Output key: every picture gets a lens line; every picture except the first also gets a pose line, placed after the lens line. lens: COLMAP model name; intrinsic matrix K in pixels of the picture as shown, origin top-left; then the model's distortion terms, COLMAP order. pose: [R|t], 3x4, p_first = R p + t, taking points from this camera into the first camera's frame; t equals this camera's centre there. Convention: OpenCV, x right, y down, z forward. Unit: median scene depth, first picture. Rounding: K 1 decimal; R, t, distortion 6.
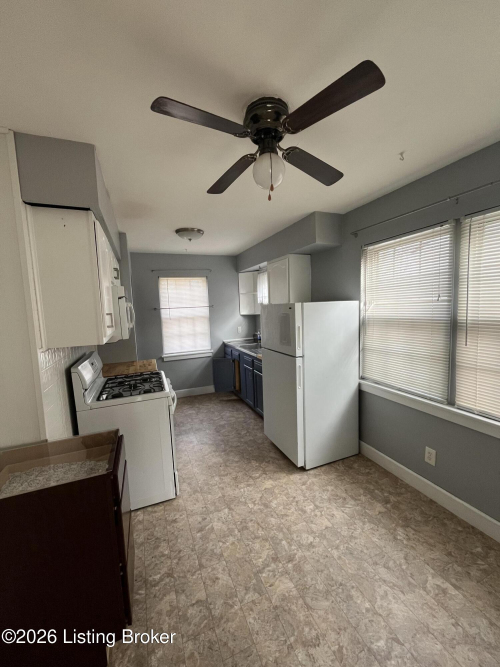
lens RADIAL K [[269.6, 0, 251.1], [0, 269.6, 331.9], [0, 0, 1]] dist [0.000015, -0.000169]
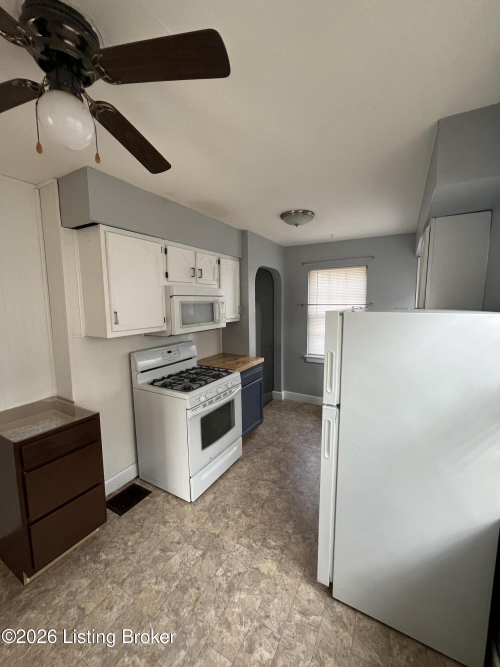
lens RADIAL K [[269.6, 0, 249.1], [0, 269.6, 333.1], [0, 0, 1]] dist [0.000015, -0.000169]
pose [[0.620081, 0.129370, -0.773798, 0.524108], [-0.099169, 0.991324, 0.086269, -0.098265], [0.778245, 0.023243, 0.627530, 0.533568]]
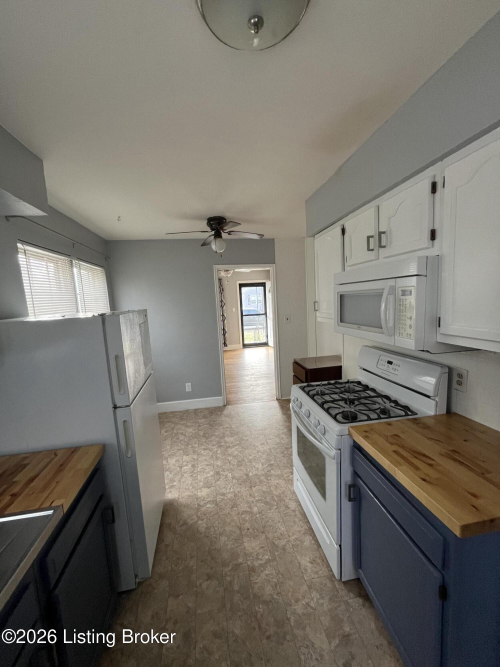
lens RADIAL K [[269.6, 0, 250.6], [0, 269.6, 336.1], [0, 0, 1]] dist [0.000015, -0.000169]
pose [[-0.973232, 0.056002, 0.222899, -0.363212], [0.107365, 0.968309, 0.225500, -0.185566], [-0.203206, 0.243395, -0.948402, 1.834243]]
